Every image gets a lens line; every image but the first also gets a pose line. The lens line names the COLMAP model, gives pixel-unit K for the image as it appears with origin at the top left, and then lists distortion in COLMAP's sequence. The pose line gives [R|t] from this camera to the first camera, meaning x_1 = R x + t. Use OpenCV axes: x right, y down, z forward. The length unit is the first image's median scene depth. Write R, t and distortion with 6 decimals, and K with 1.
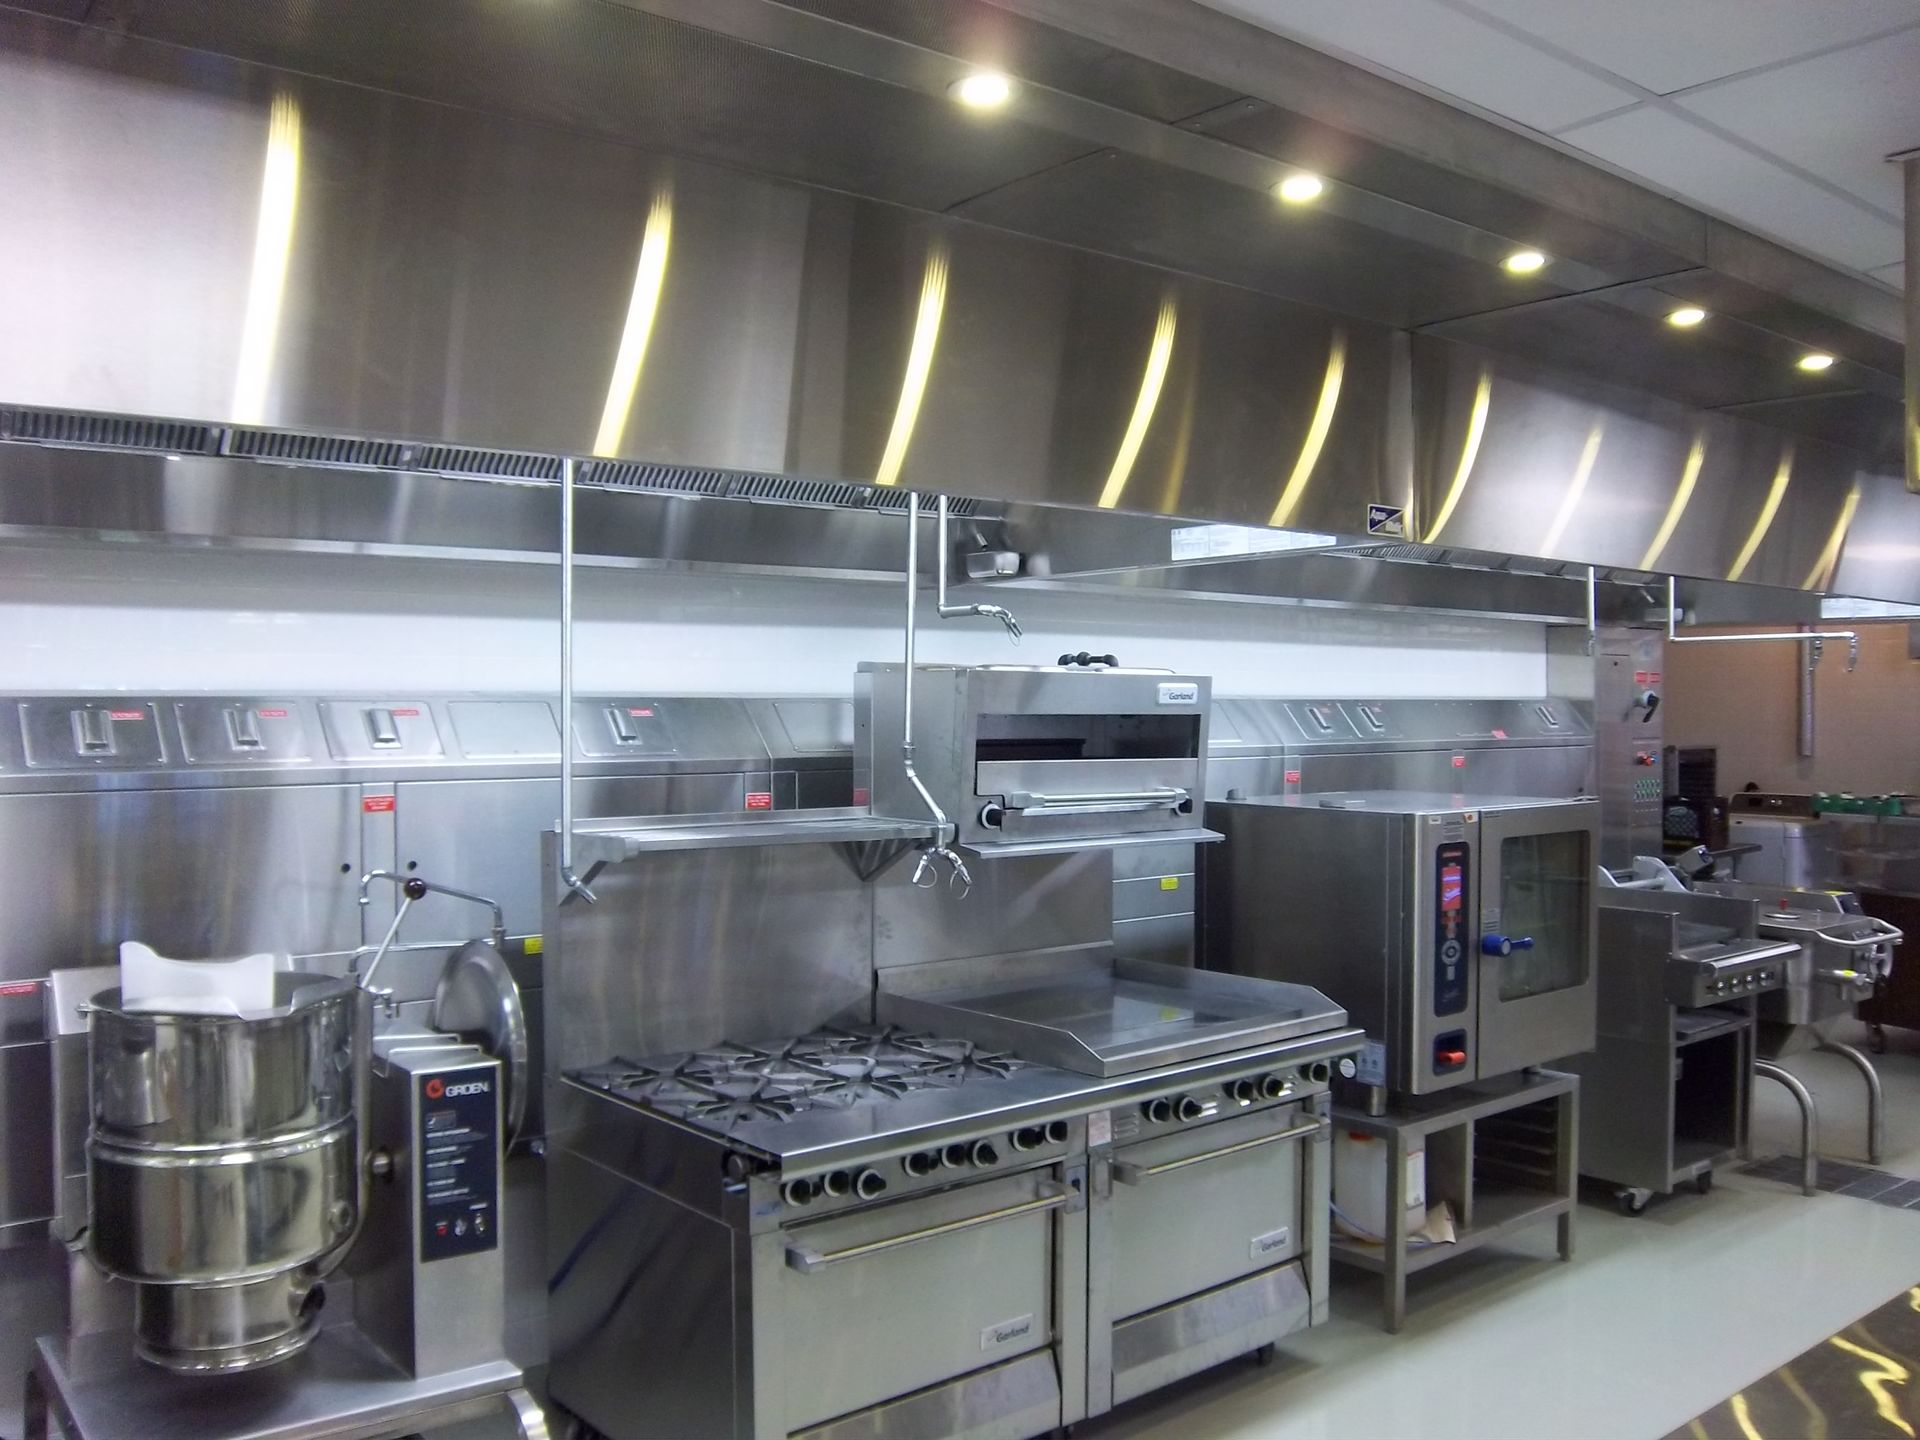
lens RADIAL K [[1602.2, 0, 956.3], [0, 1602.2, 724.7], [0, 0, 1]] dist [-0.111119, 0.085260]
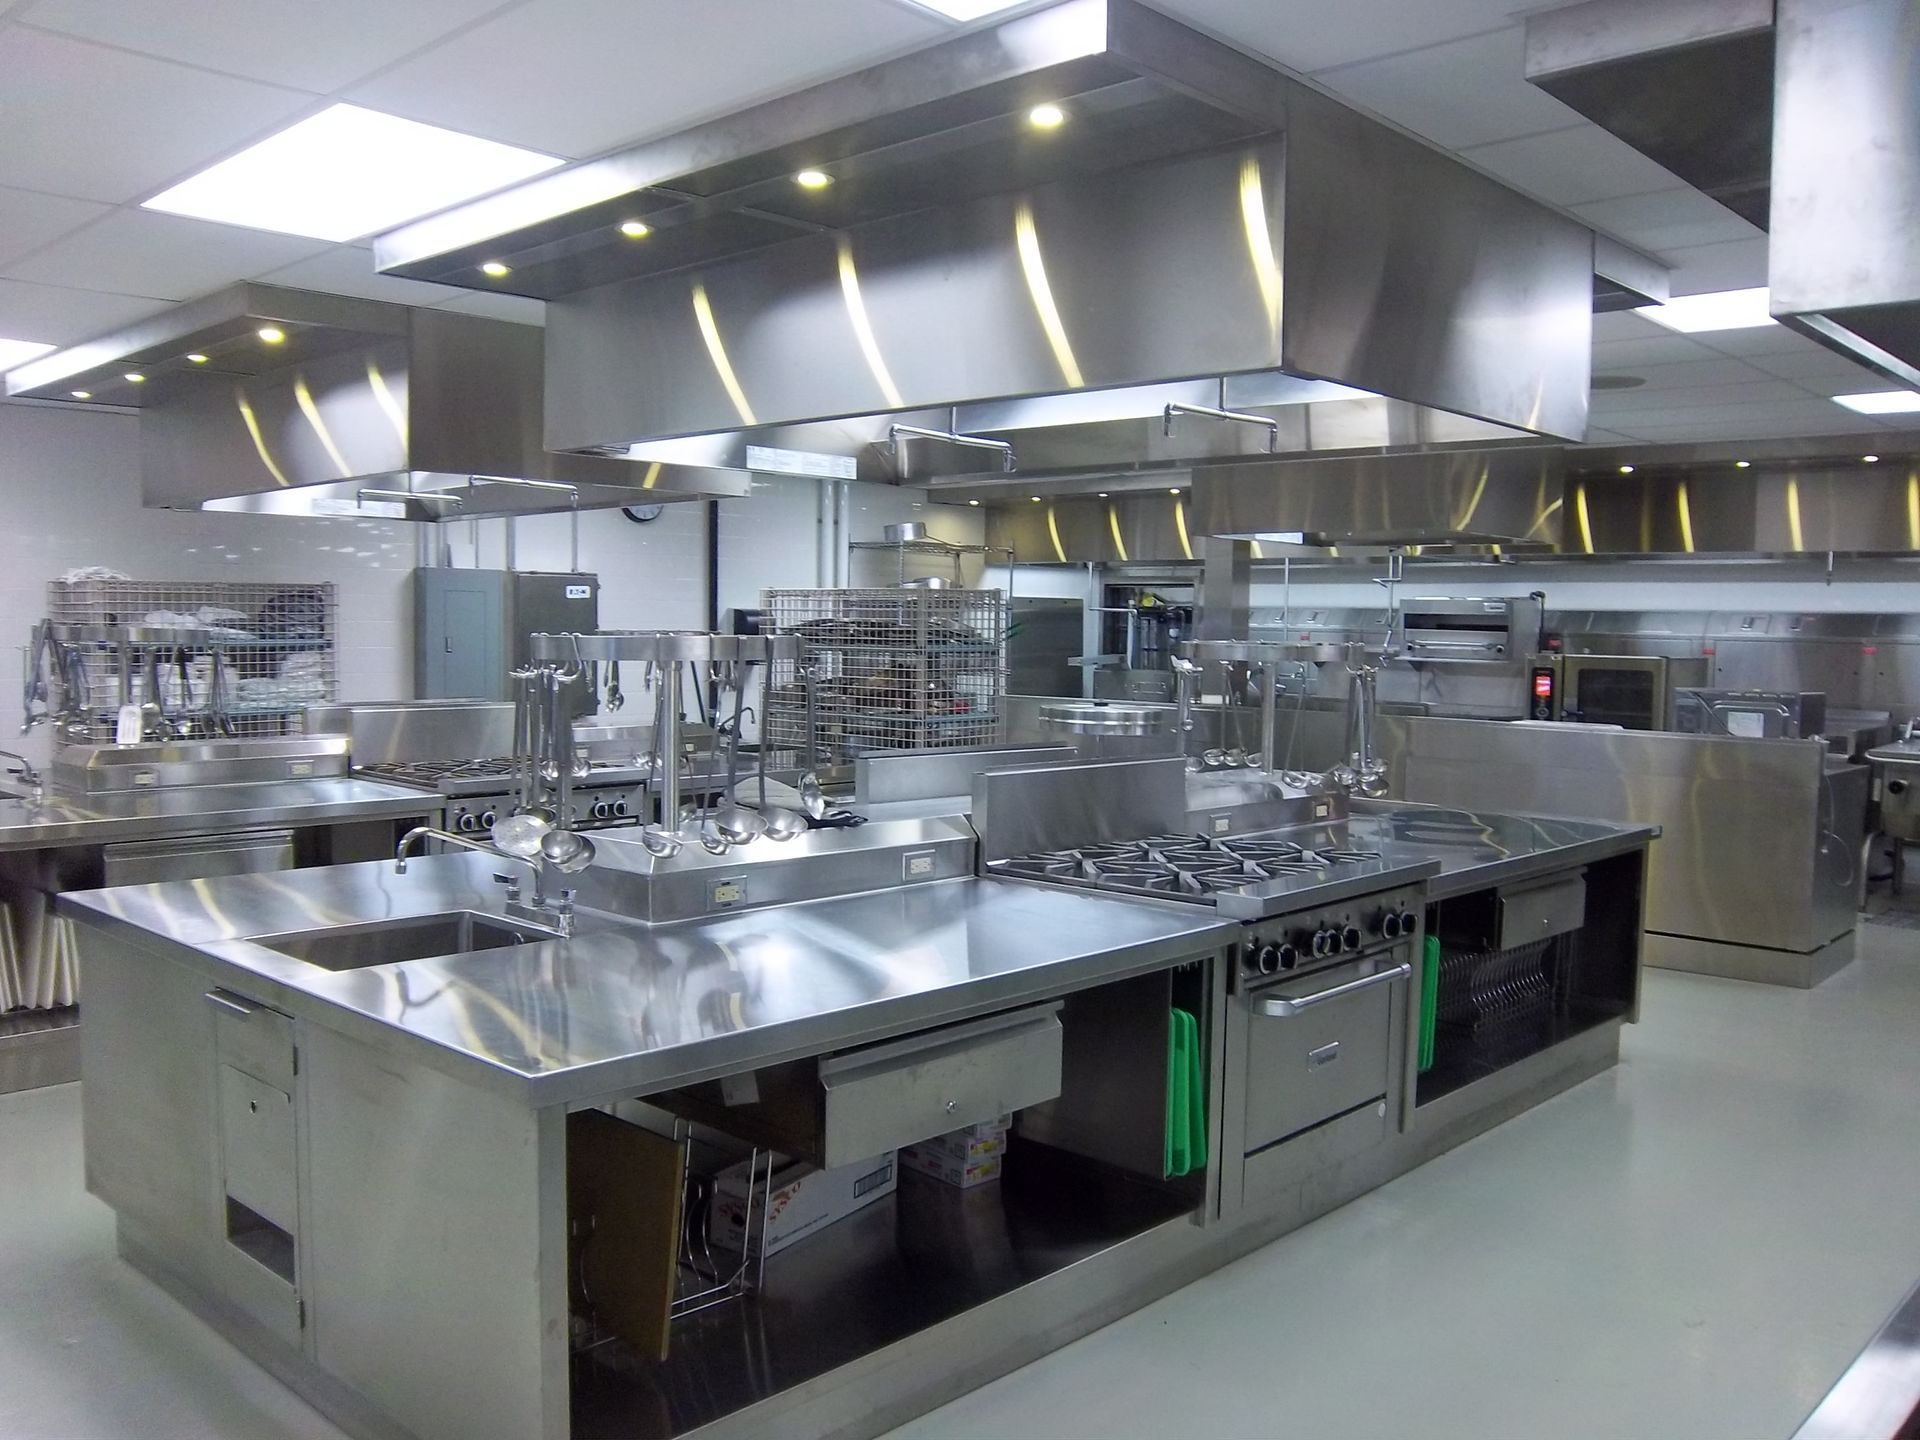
lens RADIAL K [[1602.2, 0, 956.3], [0, 1602.2, 724.7], [0, 0, 1]] dist [-0.111119, 0.085260]
pose [[0.116286, 0.067532, -0.990917, 2.623629], [-0.010979, 0.997712, 0.066707, 0.010643], [0.993155, 0.003122, 0.116761, -0.181829]]
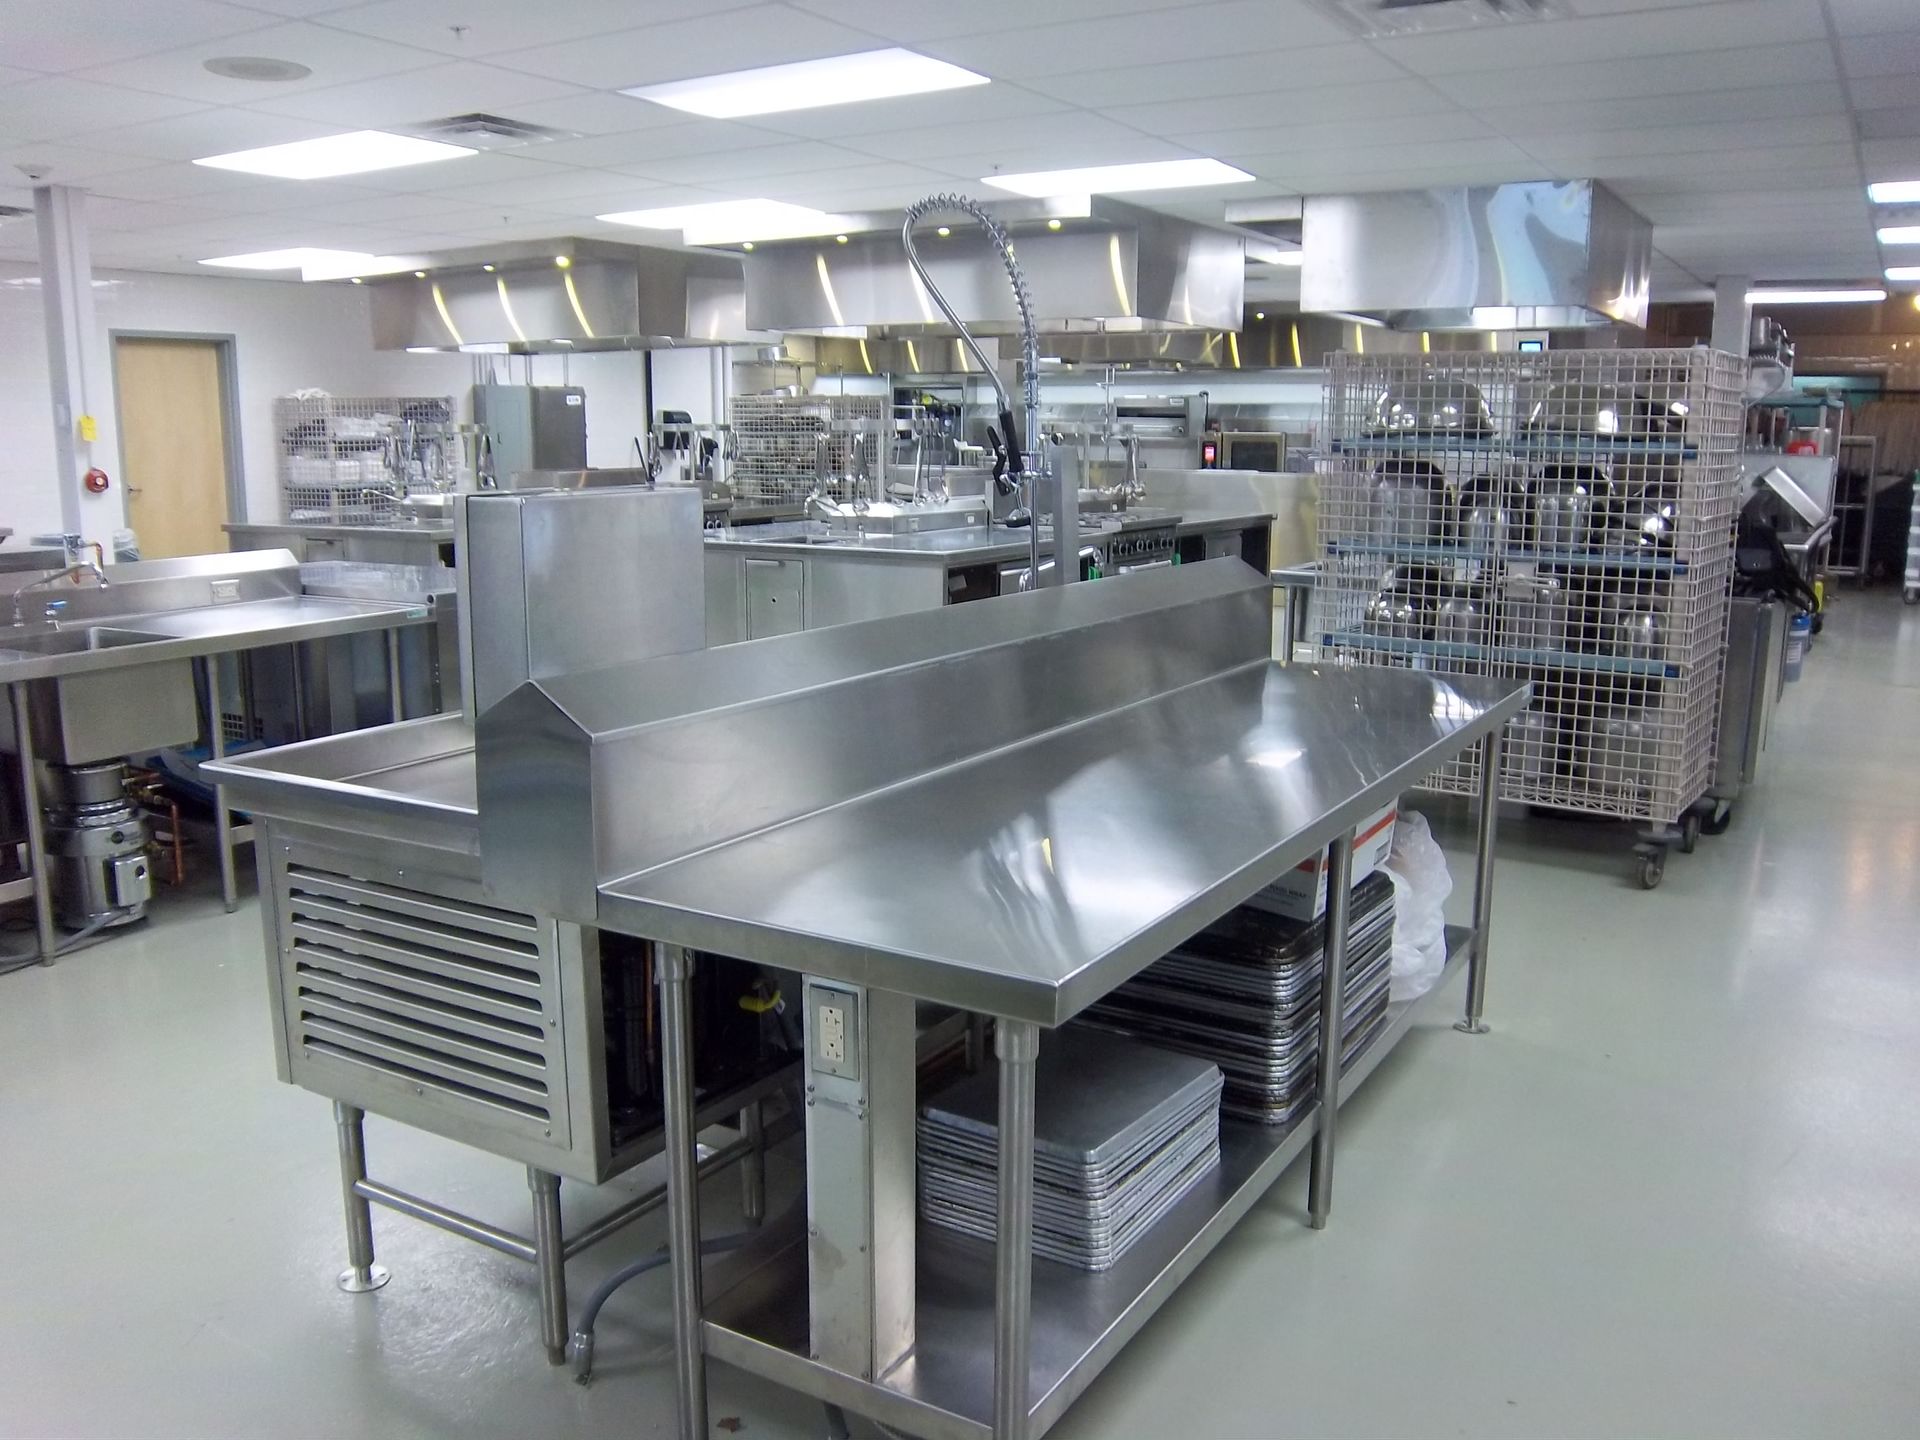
lens RADIAL K [[1602.2, 0, 956.3], [0, 1602.2, 724.7], [0, 0, 1]] dist [-0.111119, 0.085260]
pose [[0.325053, 0.178875, -0.928625, 3.753874], [0.001533, 0.981848, 0.189664, 0.017078], [0.945695, -0.063075, 0.318878, -0.820014]]
